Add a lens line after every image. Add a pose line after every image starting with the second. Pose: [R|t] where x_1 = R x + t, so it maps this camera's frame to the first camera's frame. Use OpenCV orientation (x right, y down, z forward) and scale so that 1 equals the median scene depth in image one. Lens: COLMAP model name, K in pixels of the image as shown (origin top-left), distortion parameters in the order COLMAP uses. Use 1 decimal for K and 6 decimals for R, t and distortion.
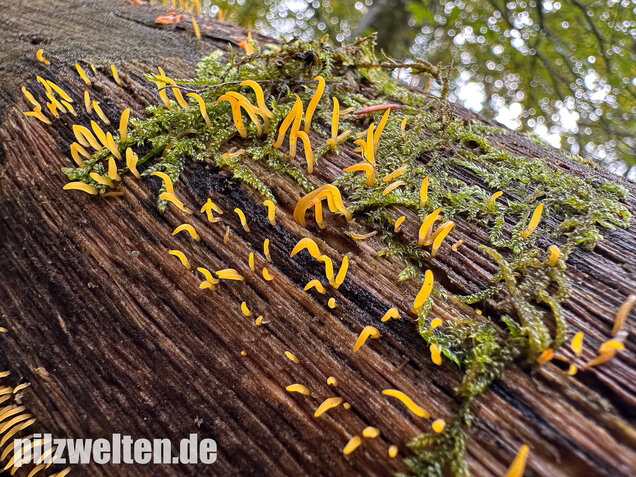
lens RADIAL K [[457.9, 0, 318.0], [0, 457.9, 238.5], [0, 0, 1]] dist [-0.012166, -0.002675]
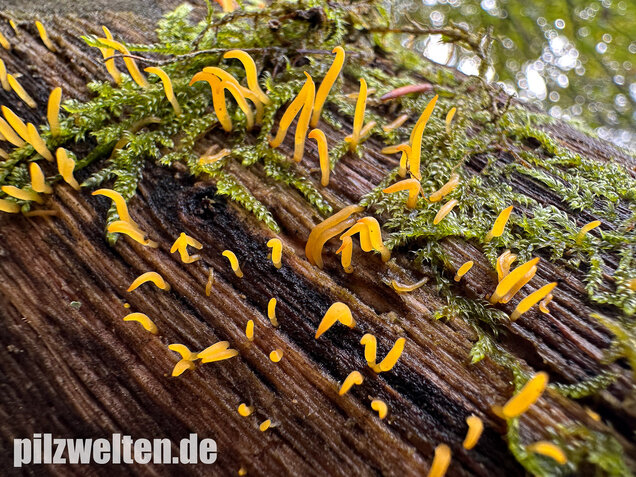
lens RADIAL K [[462.1, 0, 318.0], [0, 462.1, 238.5], [0, 0, 1]] dist [-0.022949, 0.001239]
pose [[0.997486, -0.005421, 0.070660, -0.079165], [-0.000025, 0.997043, 0.076842, -0.116415], [-0.070868, -0.076651, 0.994536, 0.280621]]
